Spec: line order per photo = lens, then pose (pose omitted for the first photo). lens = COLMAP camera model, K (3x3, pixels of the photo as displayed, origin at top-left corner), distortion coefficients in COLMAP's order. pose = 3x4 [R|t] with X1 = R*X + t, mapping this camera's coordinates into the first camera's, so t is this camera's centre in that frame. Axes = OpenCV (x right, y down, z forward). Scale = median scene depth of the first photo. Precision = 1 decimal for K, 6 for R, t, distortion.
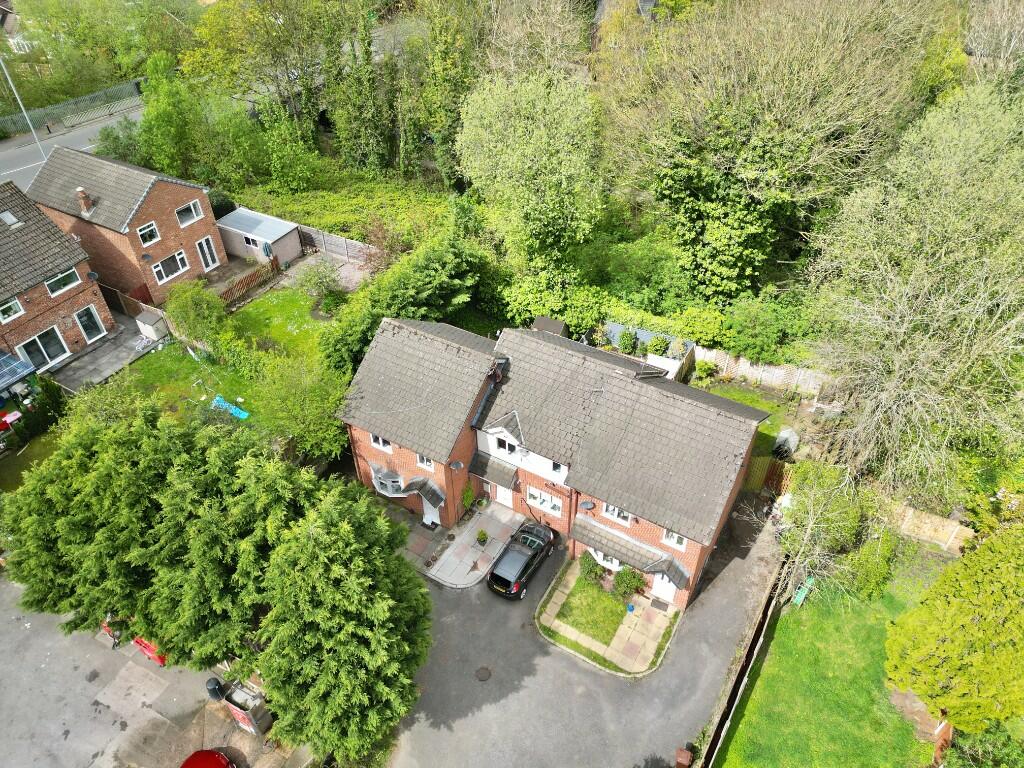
lens RADIAL K [[725.2, 0, 510.5], [0, 725.2, 384.0], [0, 0, 1]] dist [0.061304, -0.056837]
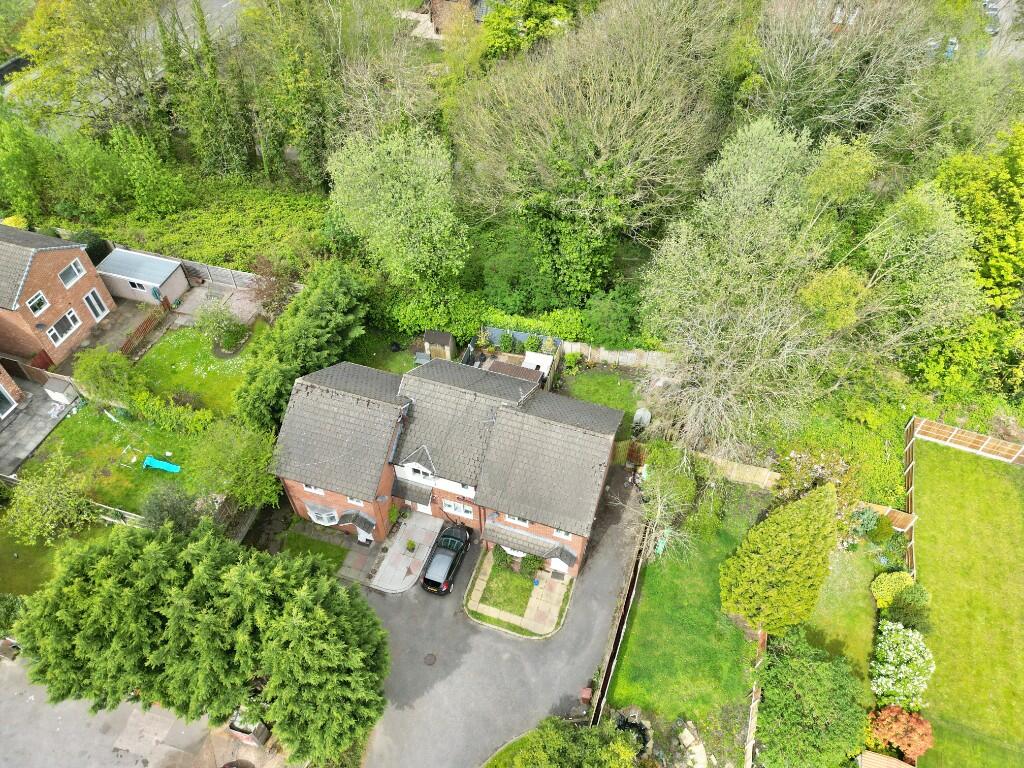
lens RADIAL K [[725.2, 0, 516.3], [0, 725.2, 382.8], [0, 0, 1]] dist [0.061304, -0.056837]
pose [[0.977574, -0.149255, 0.148566, -0.007081], [0.126513, 0.980206, 0.152286, -0.227006], [-0.168355, -0.130076, 0.977106, -0.189398]]
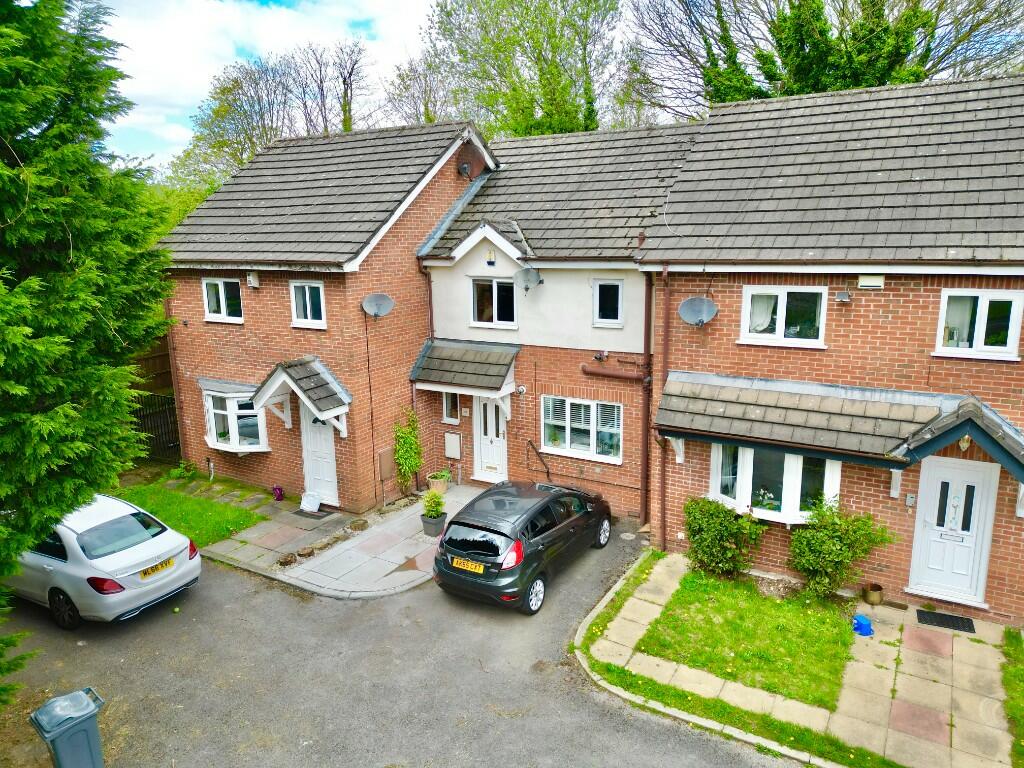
lens RADIAL K [[725.2, 0, 509.9], [0, 725.2, 385.1], [0, 0, 1]] dist [0.061304, -0.056837]
pose [[0.999990, -0.003559, -0.002806, 0.005661], [0.001758, 0.875219, -0.483724, 0.358404], [0.004177, 0.483714, 0.875216, 0.627961]]
